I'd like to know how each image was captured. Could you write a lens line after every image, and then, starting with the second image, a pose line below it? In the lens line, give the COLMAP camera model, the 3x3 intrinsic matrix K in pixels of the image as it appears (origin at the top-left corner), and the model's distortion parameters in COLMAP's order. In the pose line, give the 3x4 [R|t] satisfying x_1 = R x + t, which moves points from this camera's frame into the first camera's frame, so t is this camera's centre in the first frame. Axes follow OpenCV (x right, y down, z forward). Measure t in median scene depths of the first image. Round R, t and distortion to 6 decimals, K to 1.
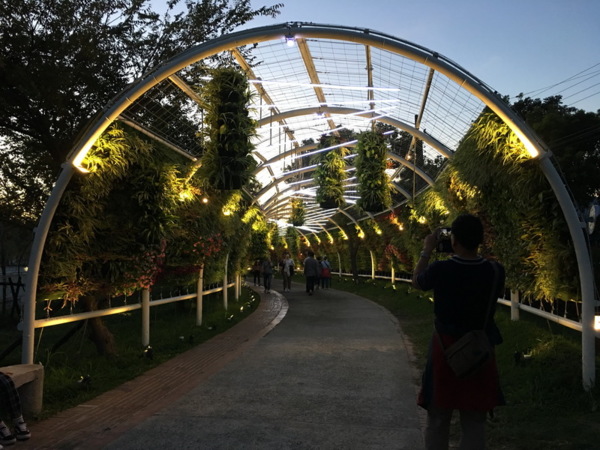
lens RADIAL K [[511.3, 0, 293.7], [0, 511.3, 222.7], [0, 0, 1]] dist [0.057039, -0.029707]
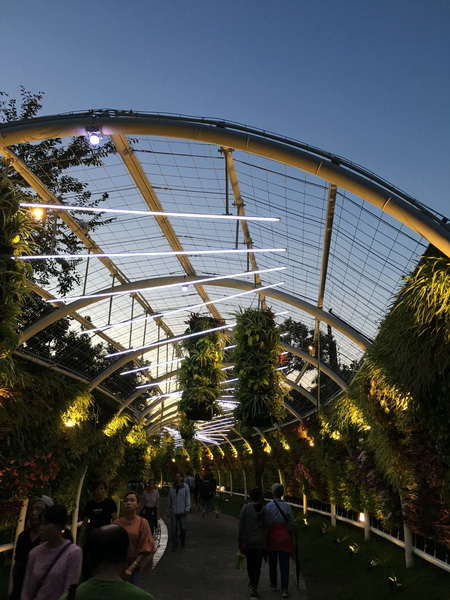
lens RADIAL K [[511.3, 0, 230.3], [0, 511.3, 295.7], [0, 0, 1]] dist [0.057039, -0.029707]
pose [[0.999045, 0.026228, 0.034941, 0.082994], [-0.016608, 0.967704, -0.251540, -0.017060], [-0.040409, 0.250720, 0.967216, 0.286045]]
